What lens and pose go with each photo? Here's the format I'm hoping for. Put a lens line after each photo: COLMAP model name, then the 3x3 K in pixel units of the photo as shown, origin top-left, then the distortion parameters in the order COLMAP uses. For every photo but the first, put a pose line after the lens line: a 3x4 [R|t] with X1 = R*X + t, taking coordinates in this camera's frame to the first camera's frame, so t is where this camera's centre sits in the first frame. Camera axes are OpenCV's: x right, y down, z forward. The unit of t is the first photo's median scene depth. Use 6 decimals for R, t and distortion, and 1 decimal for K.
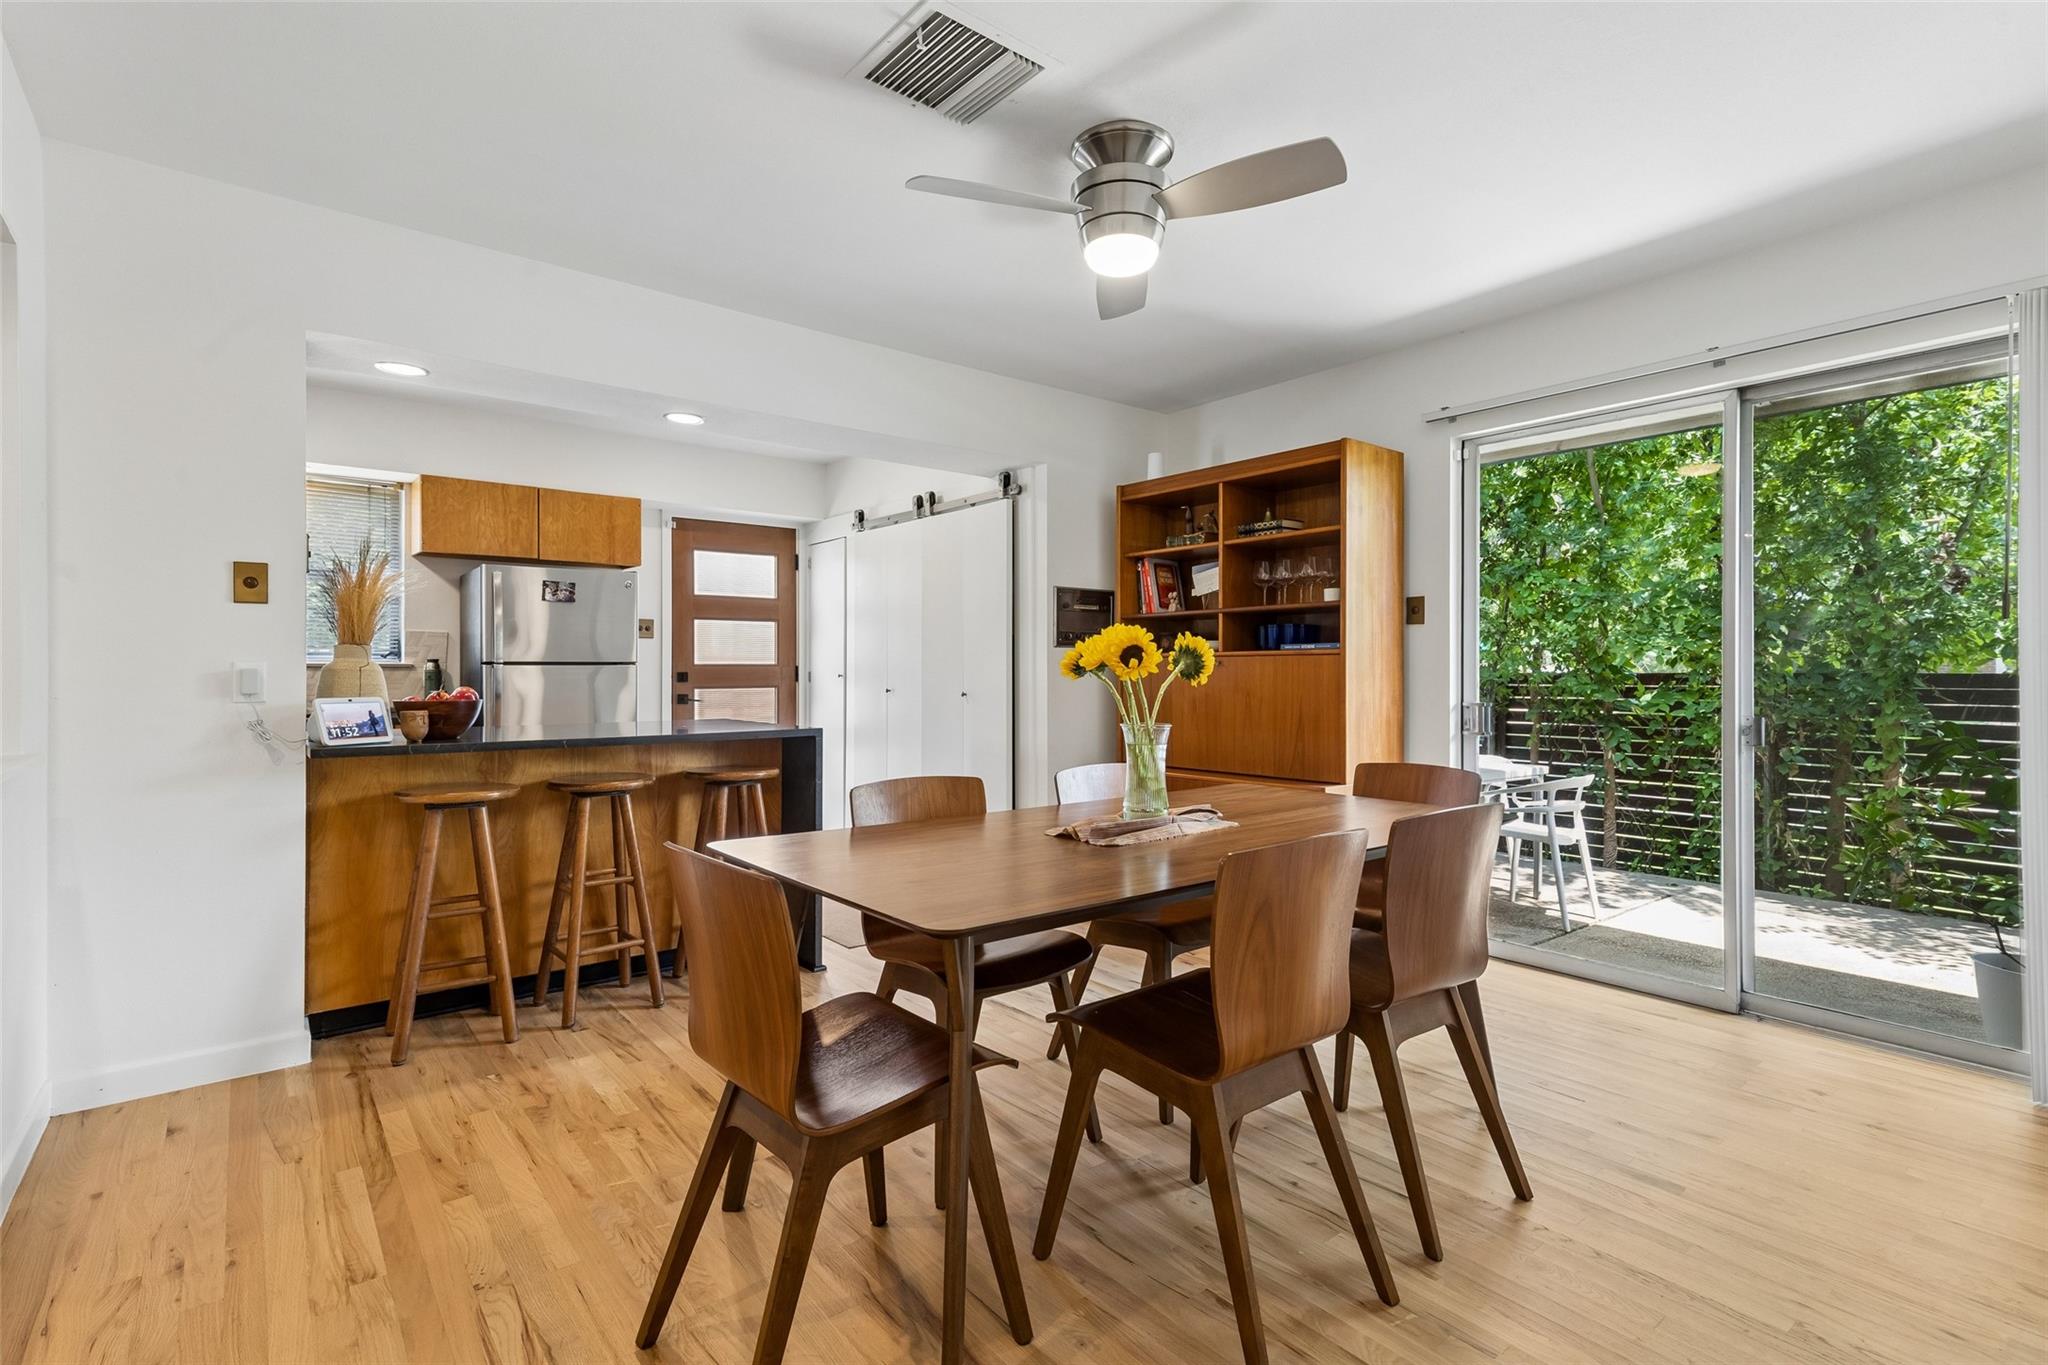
lens RADIAL K [[966.8, 0, 1026.2], [0, 966.8, 684.3], [0, 0, 1]] dist [0.003248, 0.000243]
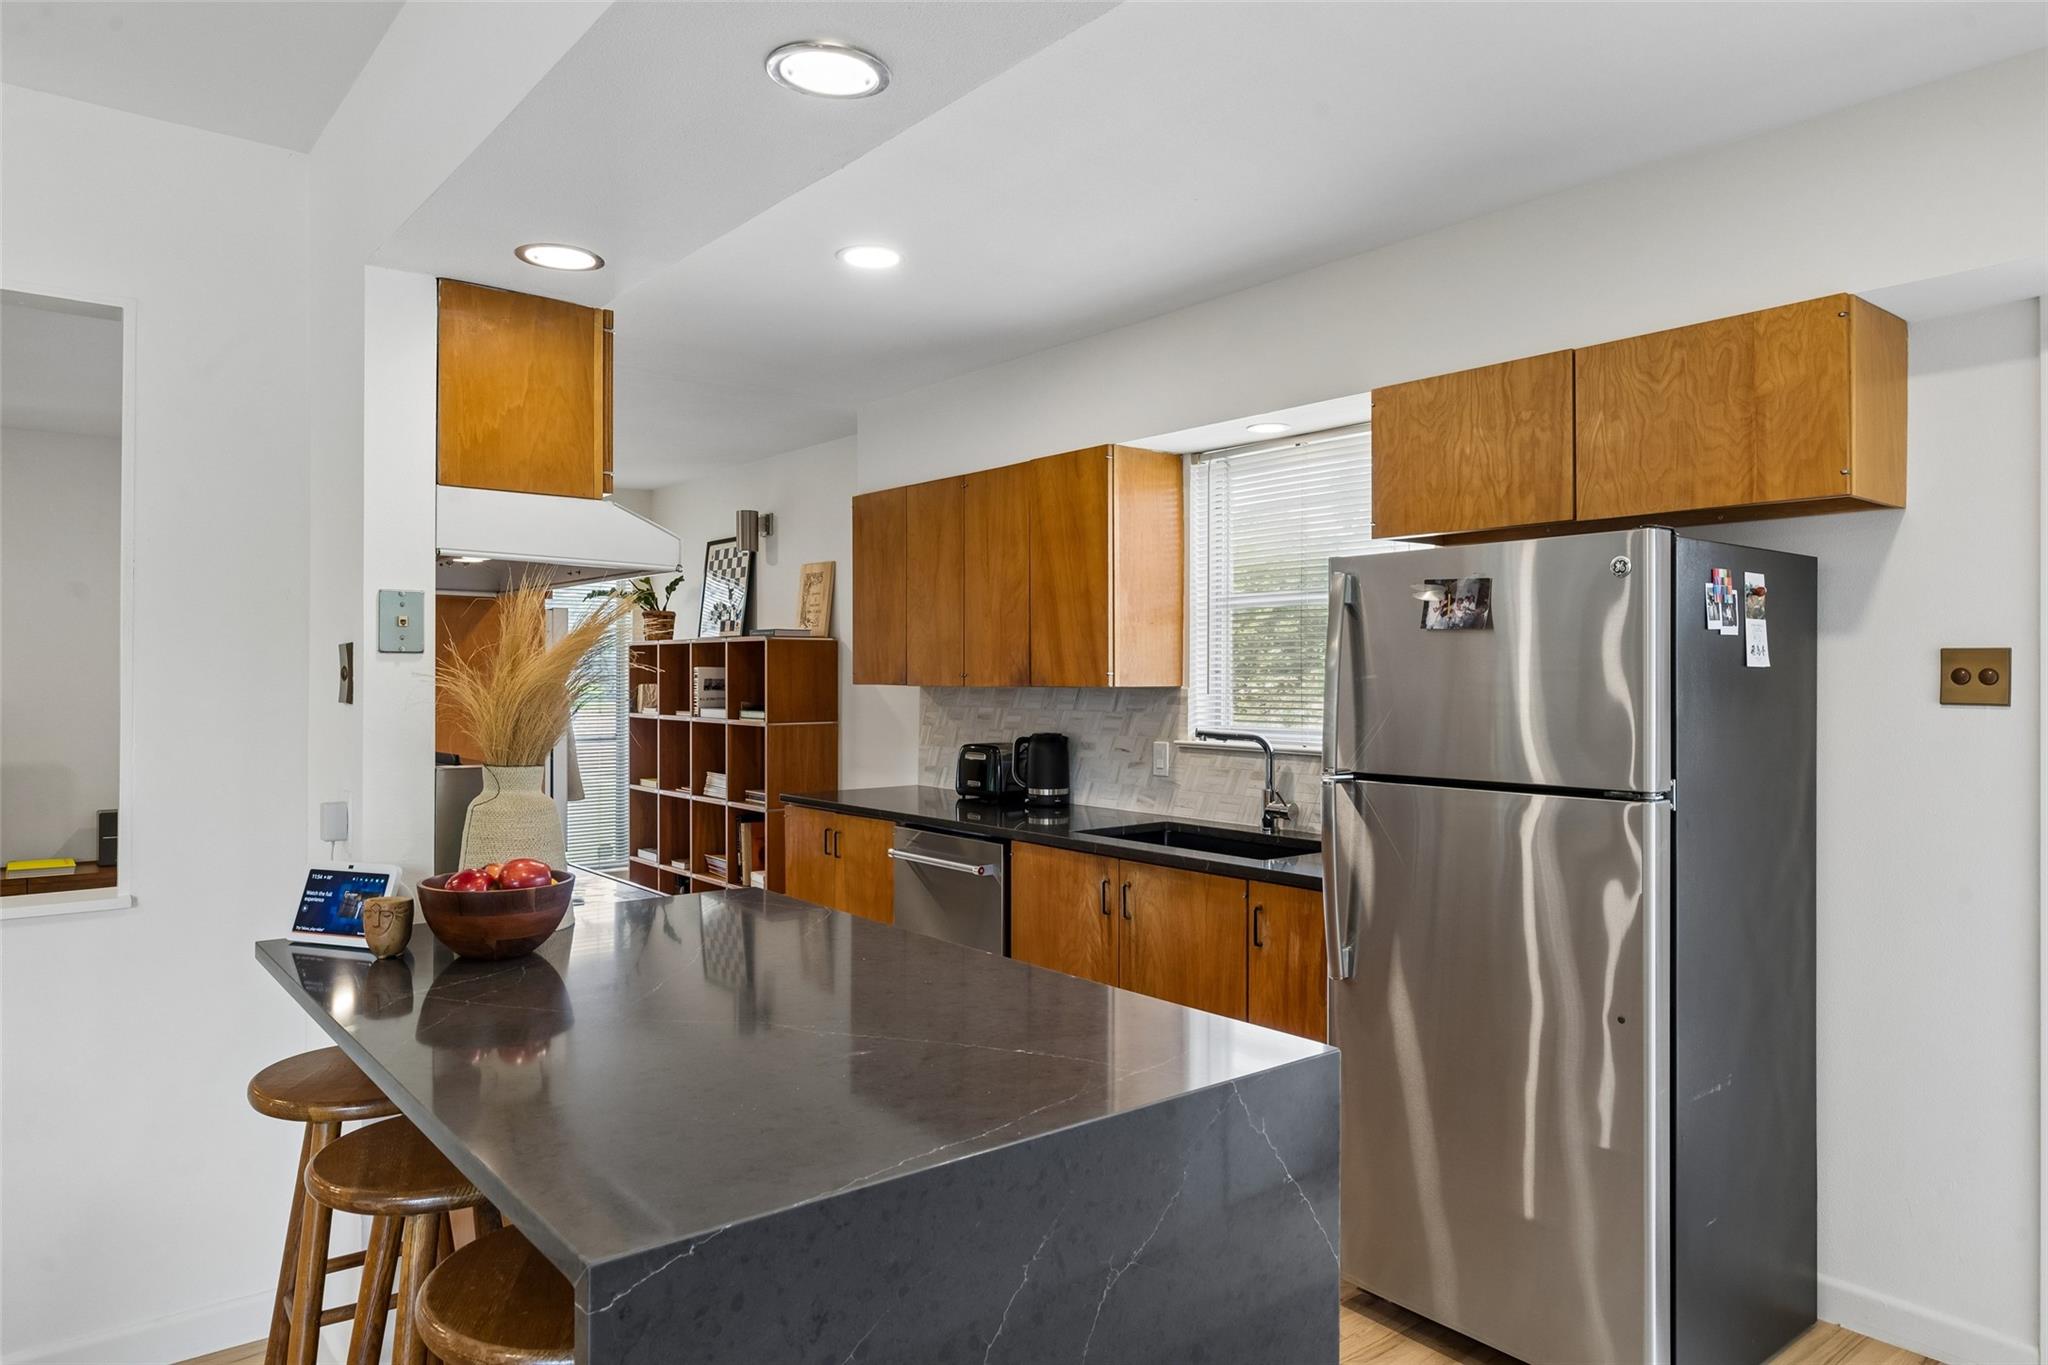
lens RADIAL K [[1267.7, 0, 1025.0], [0, 1267.7, 677.1], [0, 0, 1]] dist [0.003465, 0.004285]
pose [[0.007502, -0.002142, -0.999970, 0.035945], [-0.017499, 0.999844, -0.002273, -0.057941], [0.999819, 0.017516, 0.007463, 0.769046]]
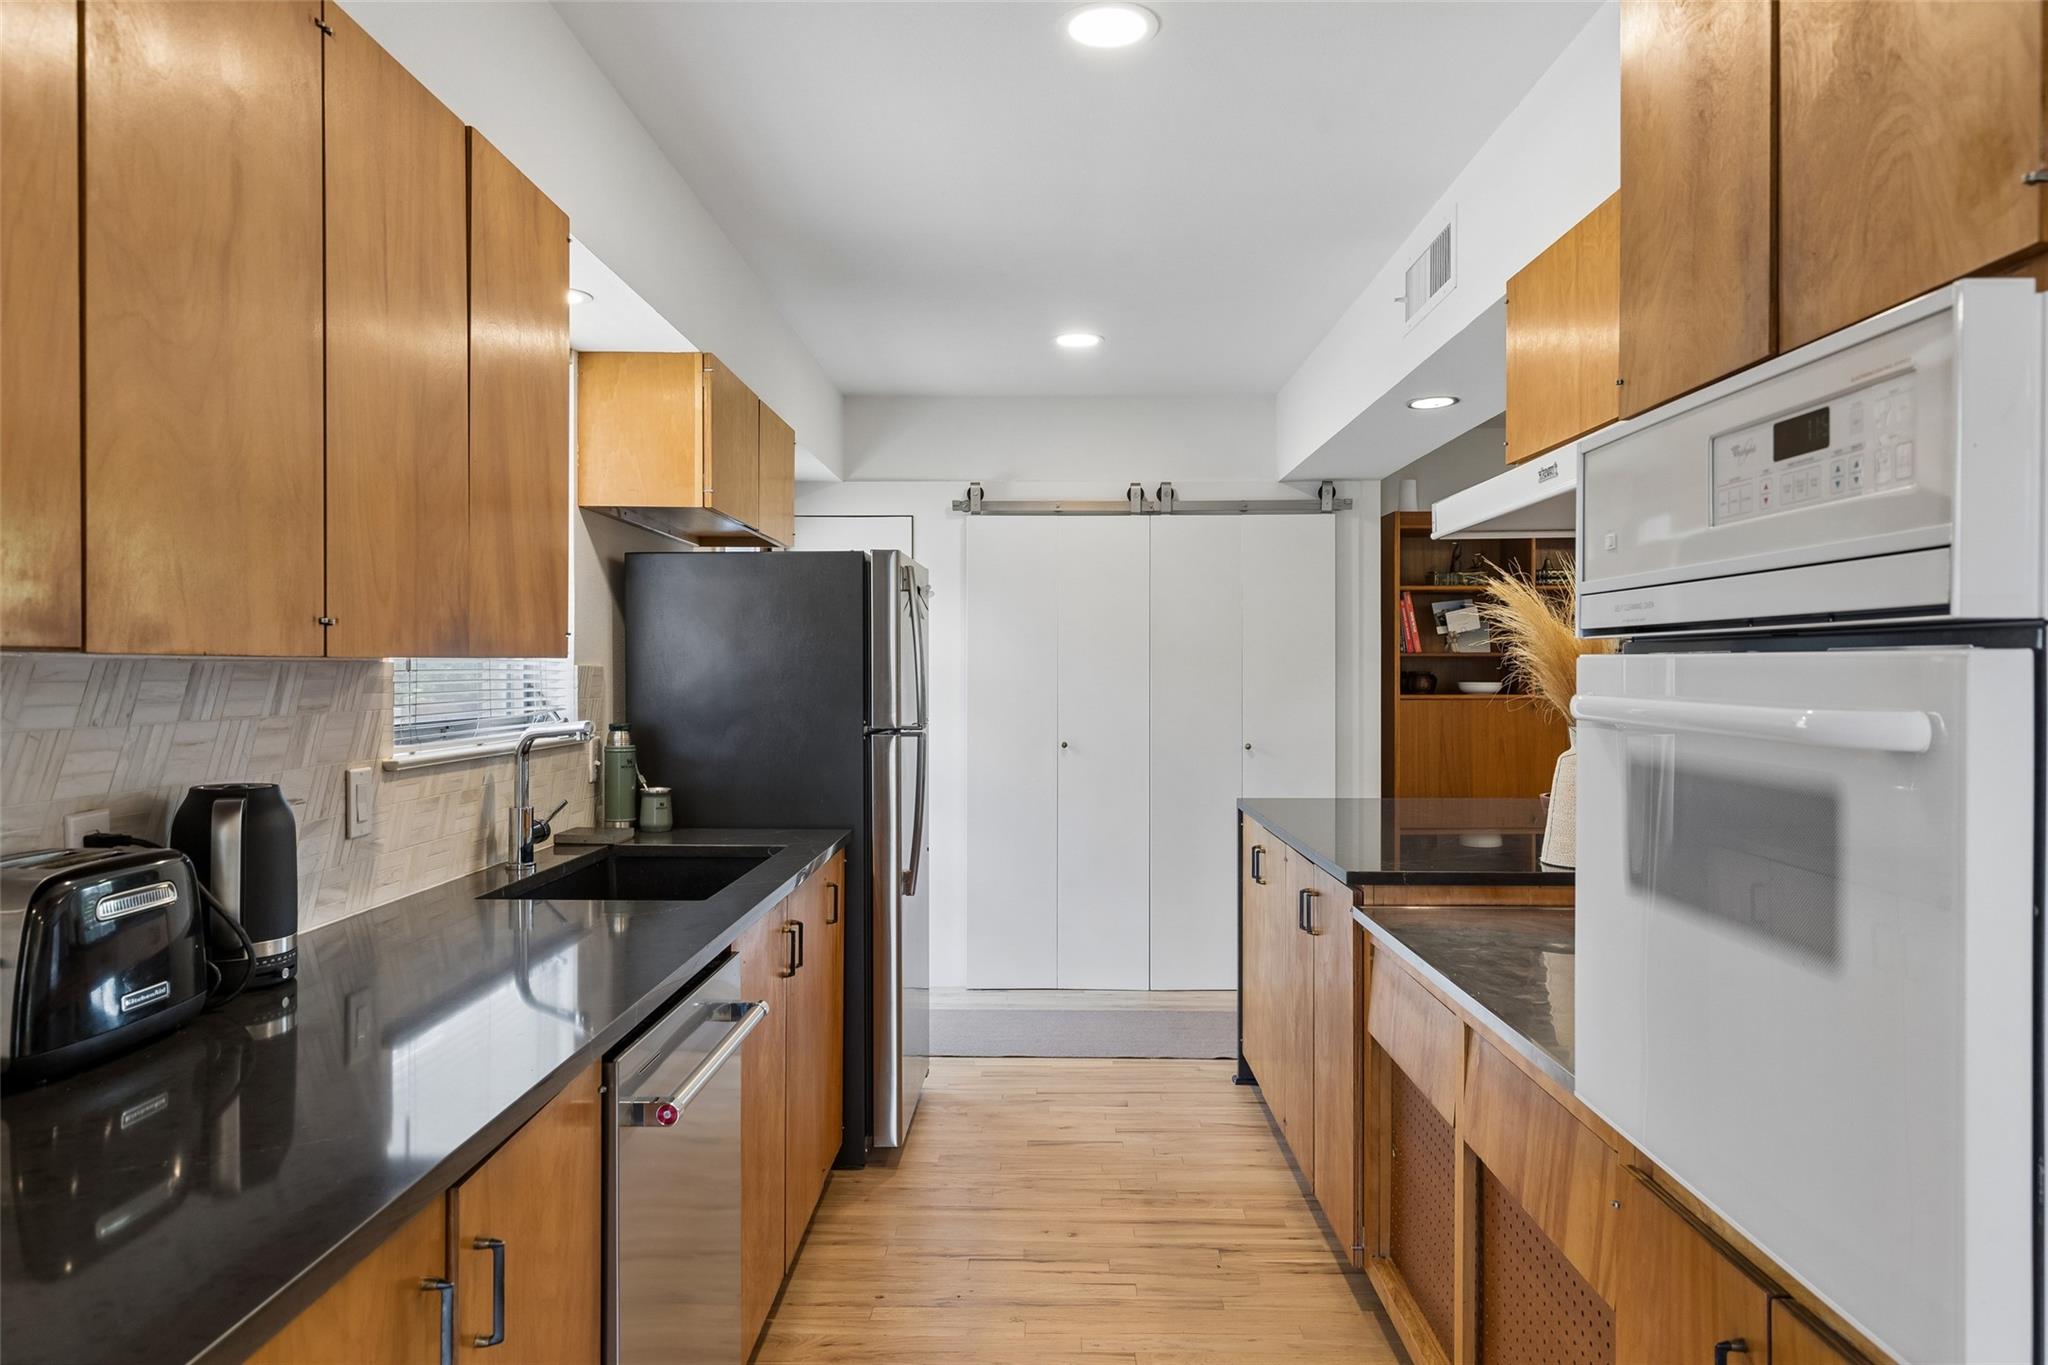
lens RADIAL K [[1317.2, 0, 1019.3], [0, 1317.2, 675.7], [0, 0, 1]] dist [0.000659, -0.000784]
pose [[0.637922, -0.005723, 0.770080, -0.975327], [0.012707, 0.999914, -0.003095, -0.045454], [-0.769996, 0.011760, 0.637940, 0.426472]]
